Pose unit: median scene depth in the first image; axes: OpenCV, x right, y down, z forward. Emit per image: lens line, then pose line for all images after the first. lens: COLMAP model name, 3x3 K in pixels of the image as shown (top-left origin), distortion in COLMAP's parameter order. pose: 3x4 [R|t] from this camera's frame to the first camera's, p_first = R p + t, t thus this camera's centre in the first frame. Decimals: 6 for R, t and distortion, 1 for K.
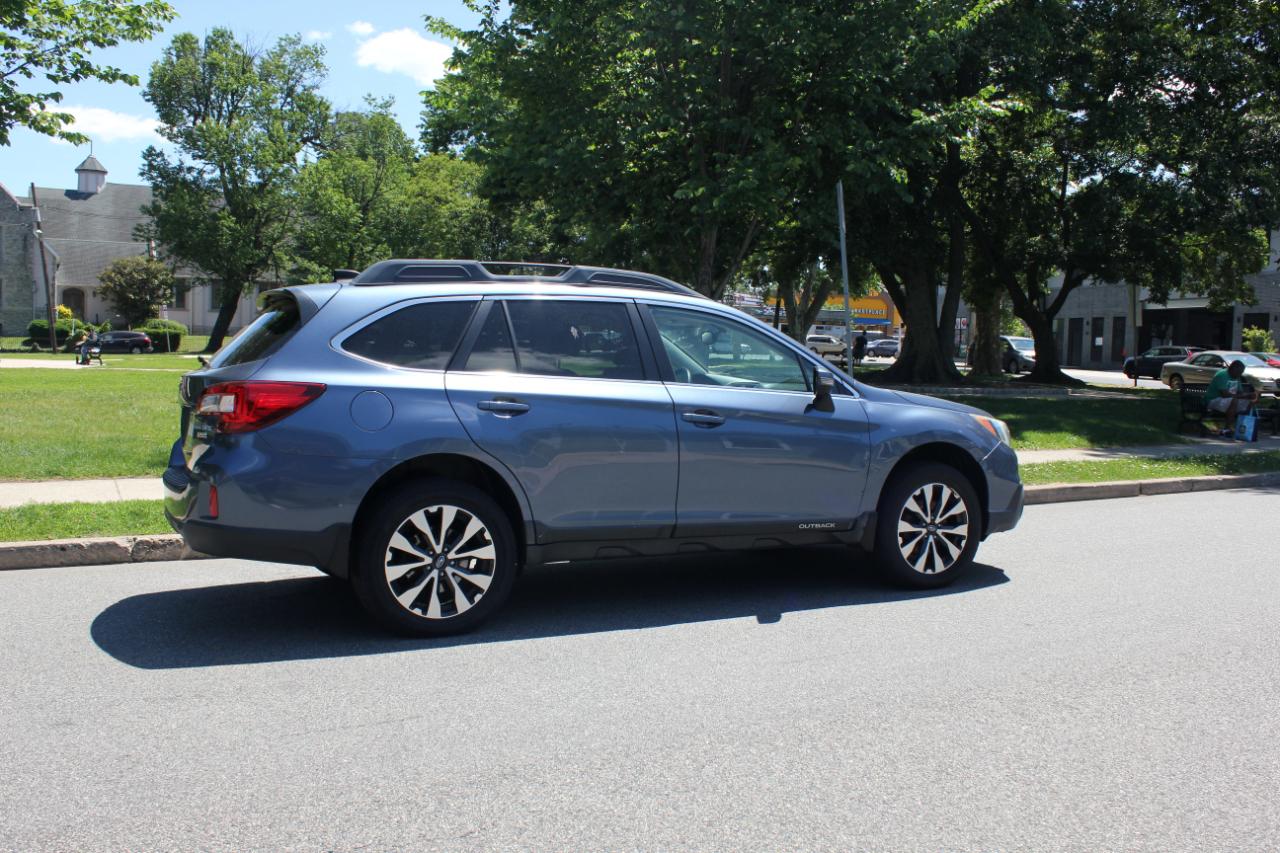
lens RADIAL K [[1158.2, 0, 647.4], [0, 1158.2, 434.6], [0, 0, 1]] dist [-0.150126, 0.142078]
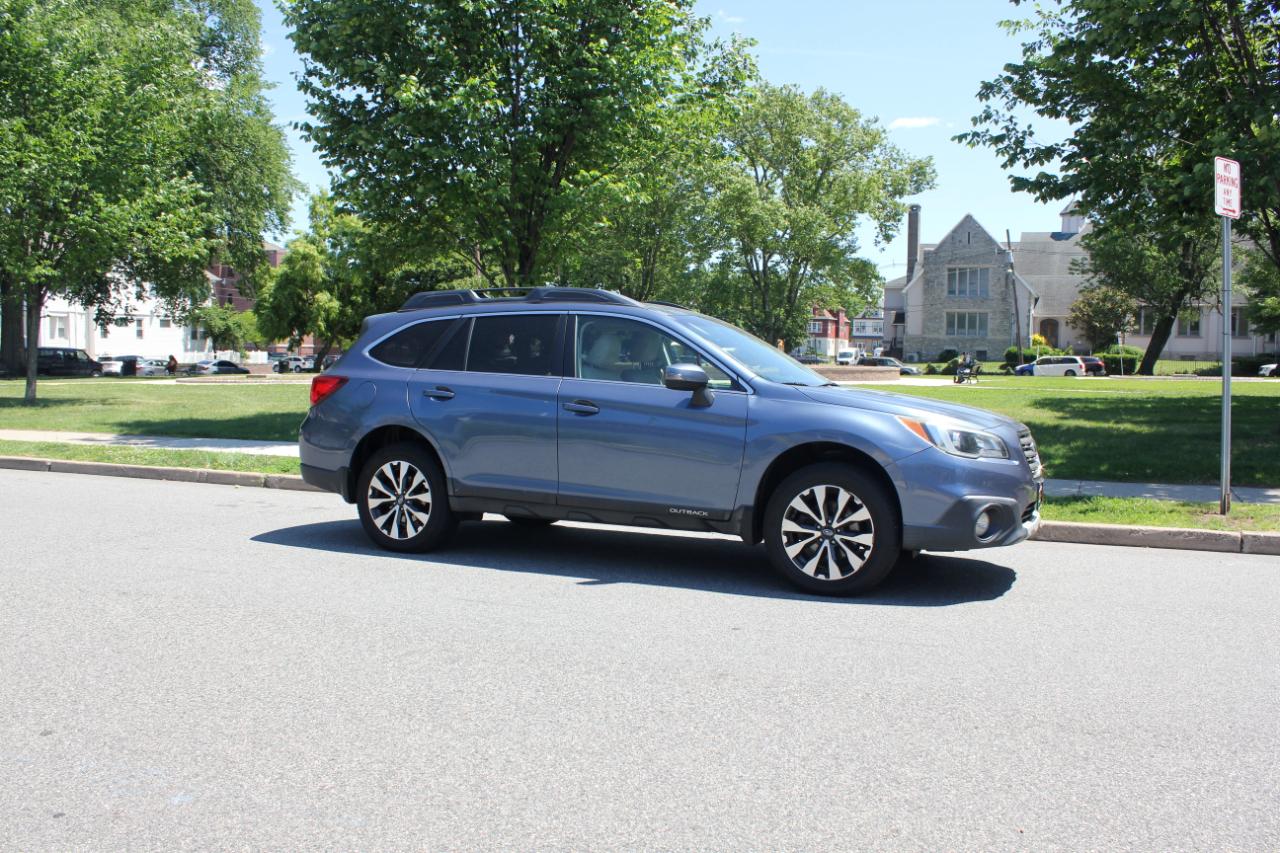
lens RADIAL K [[1076.8, 0, 648.0], [0, 1076.8, 434.0], [0, 0, 1]] dist [-0.160109, 0.136872]
pose [[0.623968, 0.038126, -0.780519, 0.576776], [-0.052942, 0.998577, 0.006454, 0.001271], [0.779654, 0.037296, 0.625098, 0.218275]]
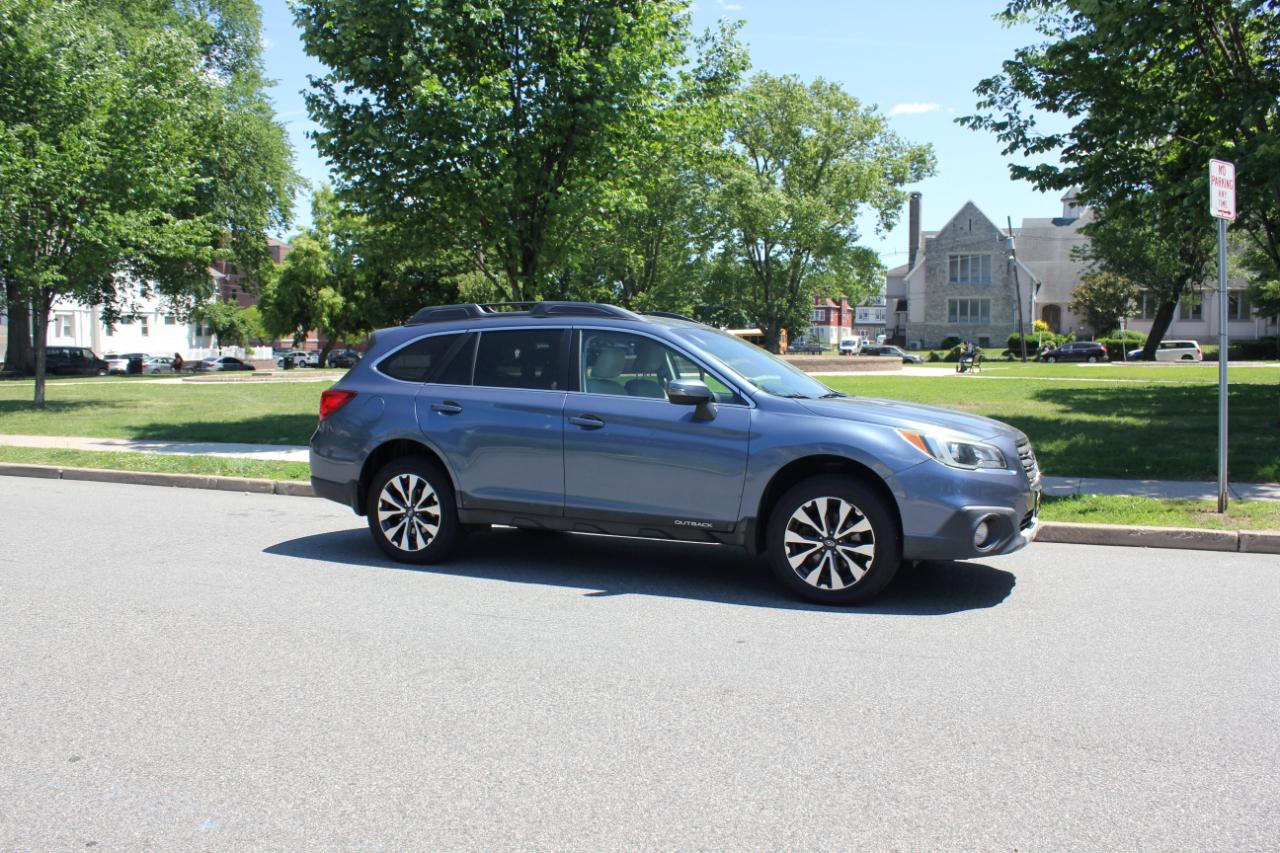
lens RADIAL K [[1074.9, 0, 648.5], [0, 1074.9, 427.8], [0, 0, 1]] dist [-0.162450, 0.138415]
pose [[0.621562, 0.033875, -0.782633, 0.584926], [-0.040287, 0.999125, 0.011250, -0.013931], [0.782329, 0.024538, 0.622382, 0.210910]]
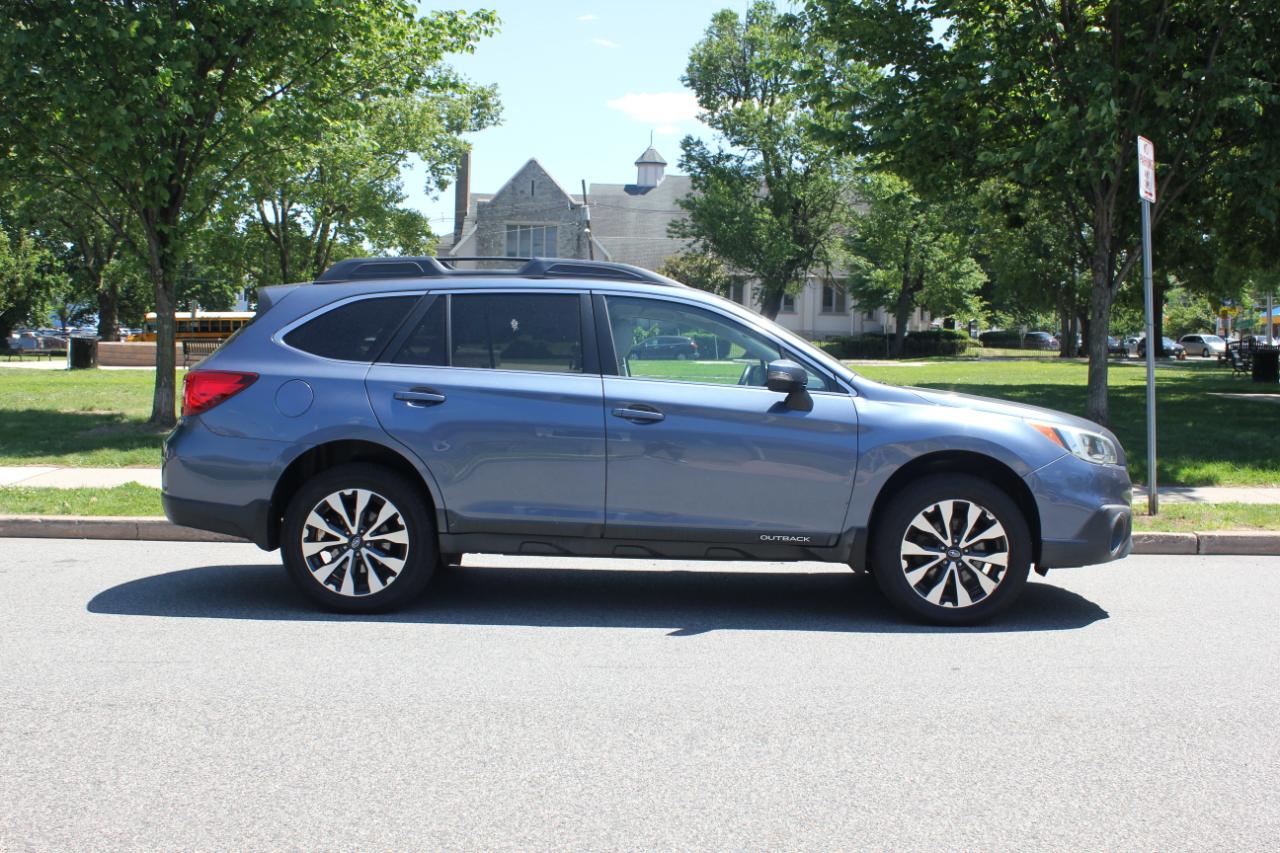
lens RADIAL K [[1372.8, 0, 656.0], [0, 1372.8, 429.2], [0, 0, 1]] dist [-0.116811, 0.142752]
pose [[0.886318, 0.022958, -0.462507, 0.349583], [-0.033030, 0.999361, -0.013691, 0.007885], [0.461897, 0.027411, 0.886510, 0.007379]]
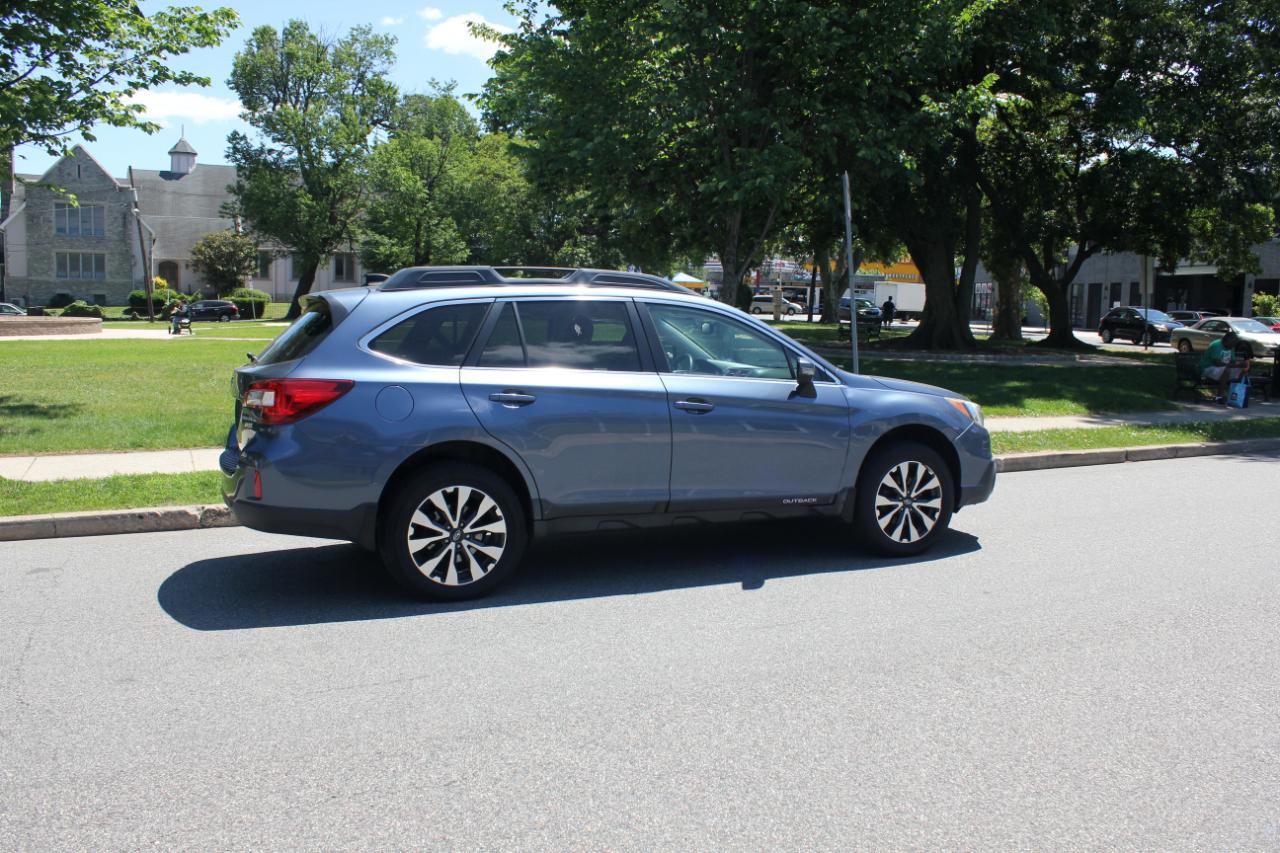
lens RADIAL K [[1076.8, 0, 648.0], [0, 1076.8, 434.0], [0, 0, 1]] dist [-0.160109, 0.136872]
pose [[0.998932, -0.000373, -0.046200, 0.031143], [0.002254, 0.999170, 0.040661, -0.017513], [0.046147, -0.040722, 0.998104, -0.022353]]
